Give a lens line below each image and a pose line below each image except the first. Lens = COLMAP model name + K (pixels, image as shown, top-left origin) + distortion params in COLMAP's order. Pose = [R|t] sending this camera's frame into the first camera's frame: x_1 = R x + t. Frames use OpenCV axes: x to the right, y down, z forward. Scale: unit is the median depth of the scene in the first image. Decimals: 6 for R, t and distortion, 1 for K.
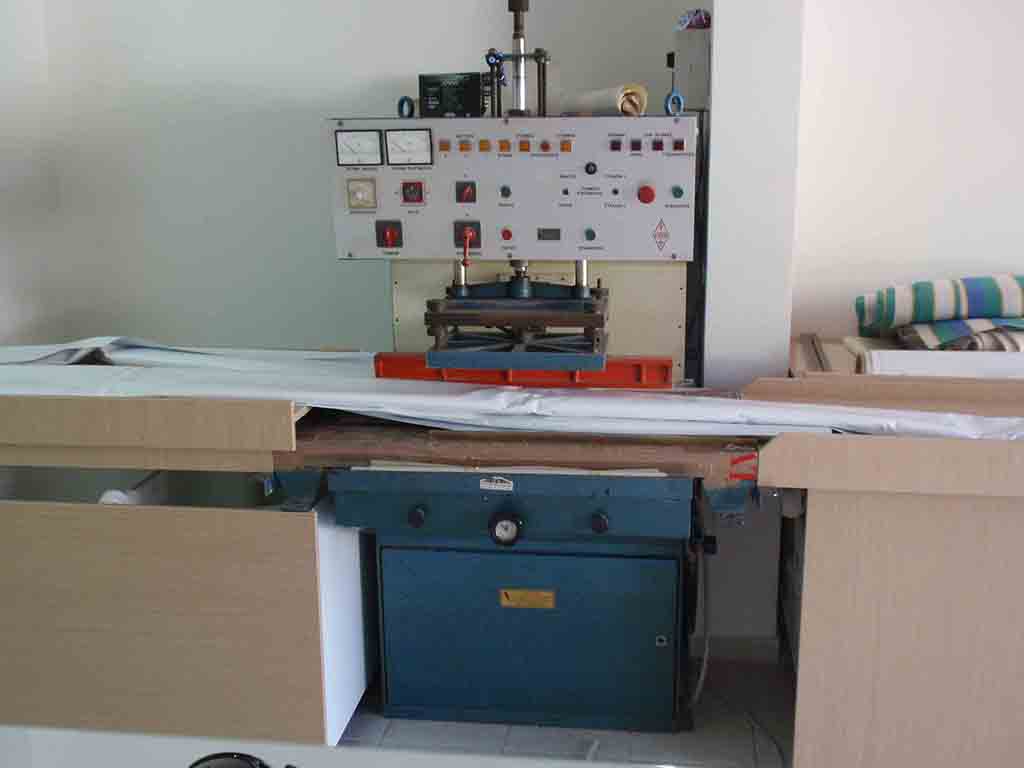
lens RADIAL K [[1125.1, 0, 512.5], [0, 1125.1, 390.8], [0, 0, 1]] dist [-0.007342, 0.000000]
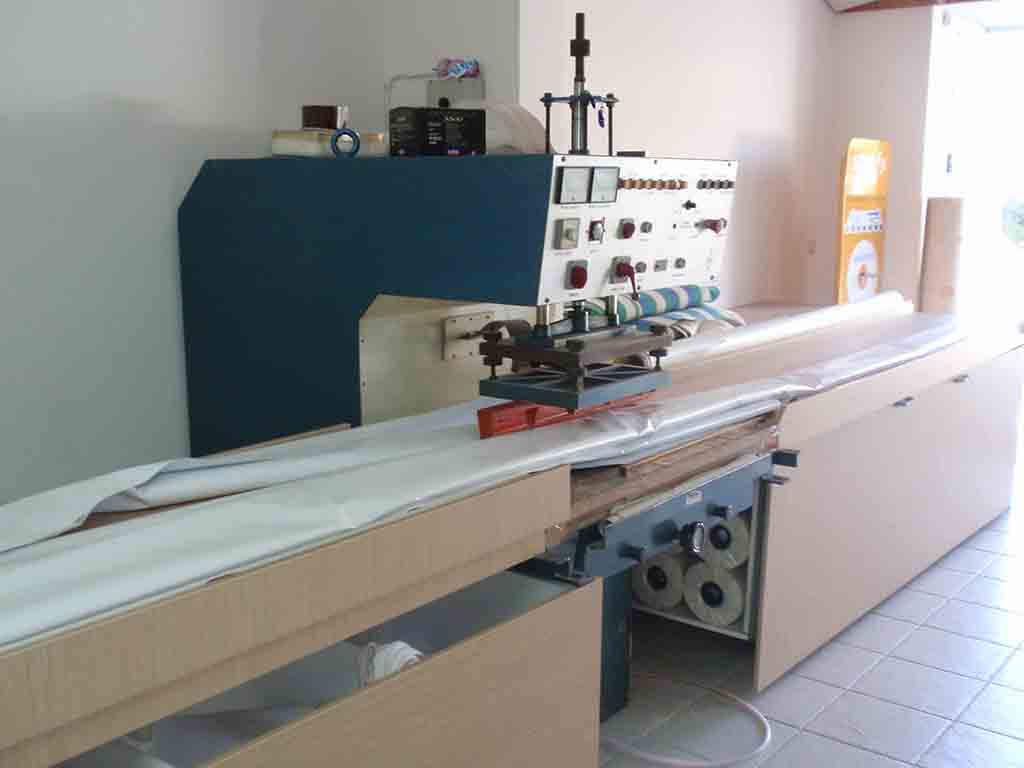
lens RADIAL K [[1125.1, 0, 512.1], [0, 1125.1, 377.4], [0, 0, 1]] dist [-0.007342, 0.000000]
pose [[0.472408, -0.141279, 0.869983, -0.966227], [0.189048, 0.980338, 0.056545, -0.117484], [-0.860867, 0.137756, 0.489828, 0.584690]]
